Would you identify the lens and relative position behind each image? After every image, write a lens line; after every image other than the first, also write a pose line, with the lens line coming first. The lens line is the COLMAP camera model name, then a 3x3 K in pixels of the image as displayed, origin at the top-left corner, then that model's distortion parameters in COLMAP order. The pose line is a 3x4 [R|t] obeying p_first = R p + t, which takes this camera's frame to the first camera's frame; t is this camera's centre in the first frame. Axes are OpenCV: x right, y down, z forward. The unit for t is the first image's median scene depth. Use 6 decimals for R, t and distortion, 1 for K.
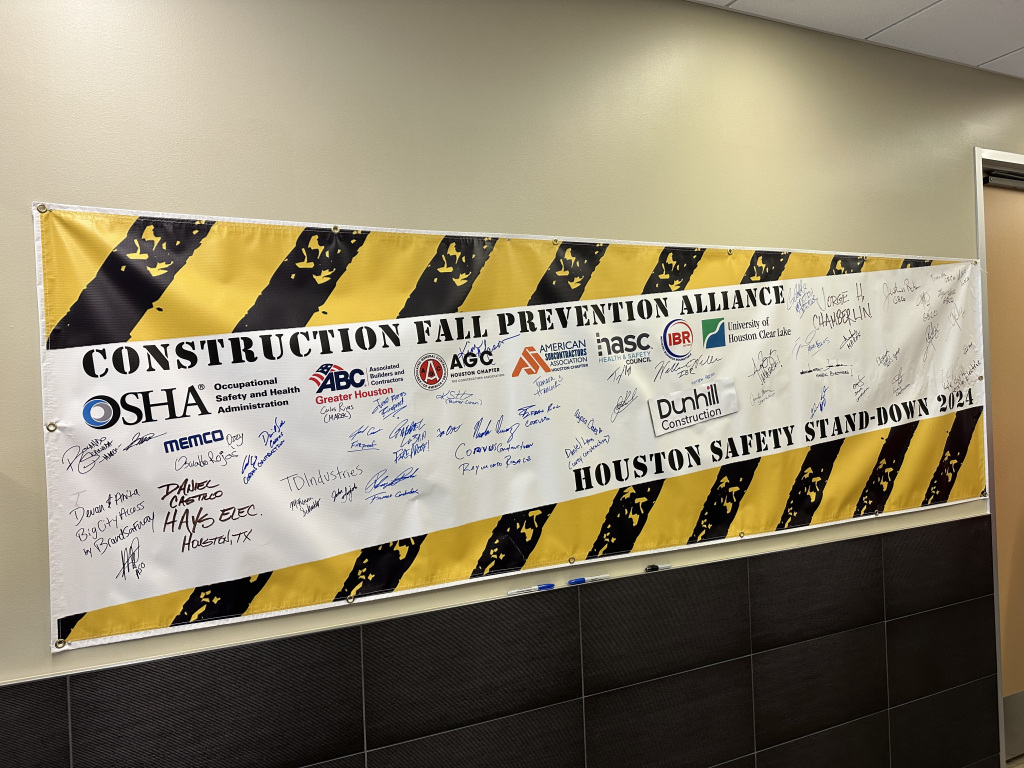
lens RADIAL K [[707.9, 0, 510.6], [0, 707.9, 377.0], [0, 0, 1]] dist [0.093866, -0.130952]
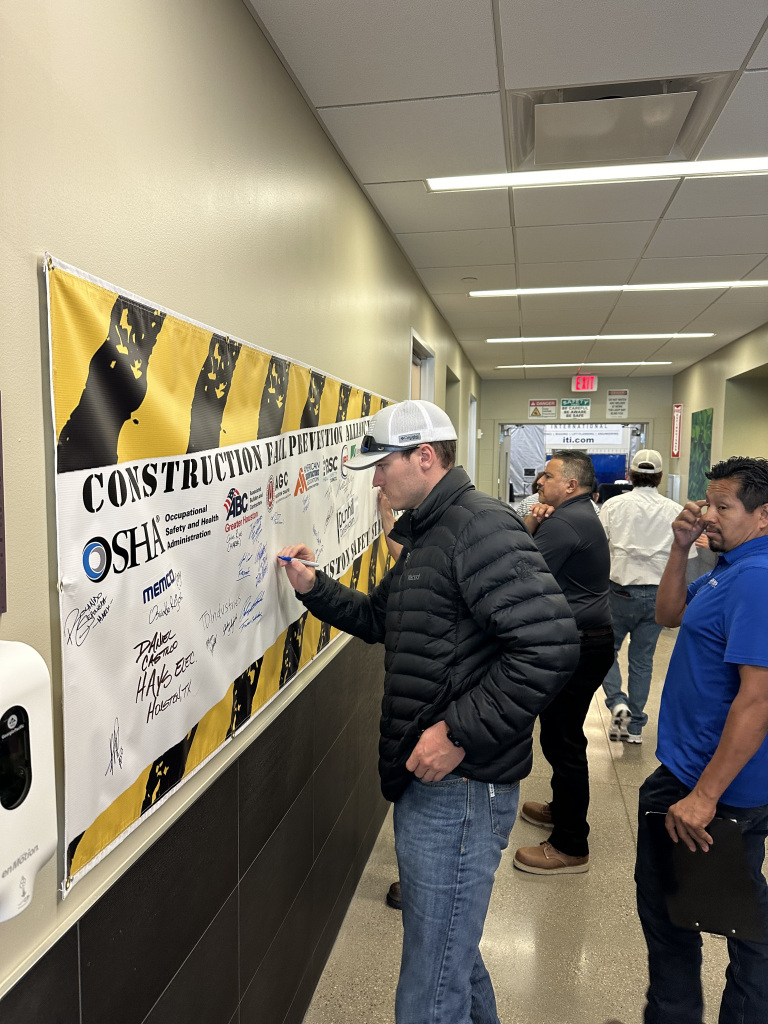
lens RADIAL K [[707.9, 0, 384.0], [0, 707.9, 512.0], [0, 0, 1]] dist [0.093866, -0.130952]
pose [[0.594106, -0.024642, 0.804009, -0.862701], [-0.030860, 0.998097, 0.053393, -0.041864], [-0.803794, -0.056533, 0.592215, 0.291391]]
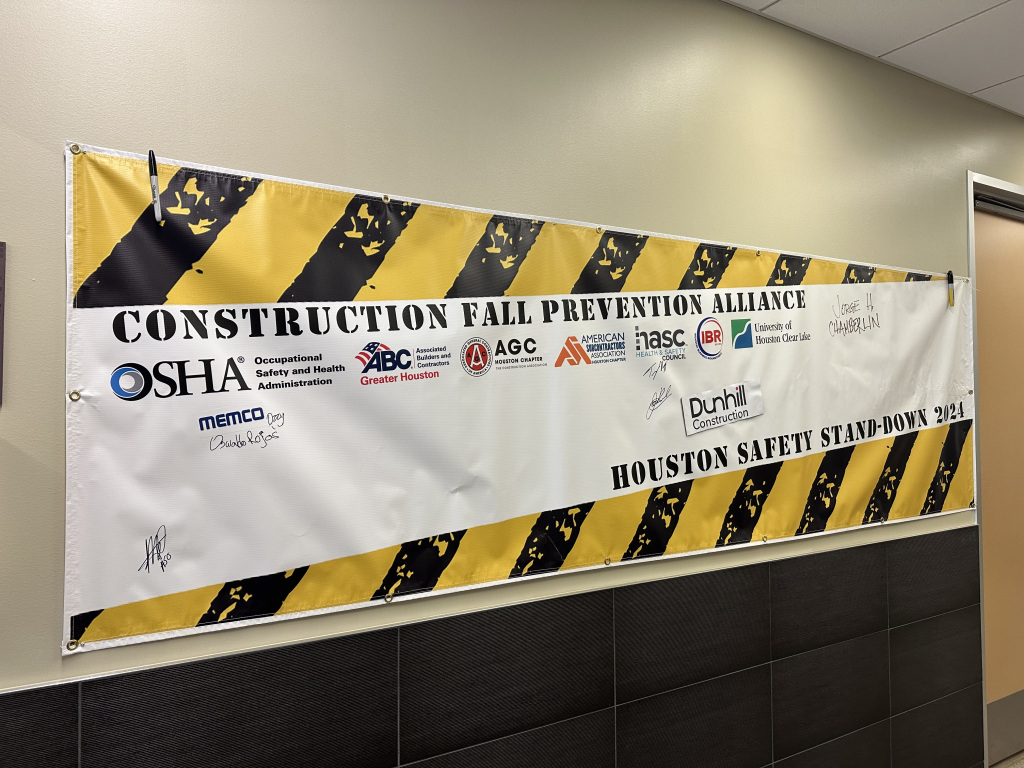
lens RADIAL K [[707.9, 0, 510.6], [0, 707.9, 377.0], [0, 0, 1]] dist [0.093866, -0.130952]
pose [[0.994665, 0.033497, 0.097569, -0.166339], [-0.030871, 0.999123, -0.028303, 0.046968], [-0.098431, 0.025140, 0.994826, 0.061796]]
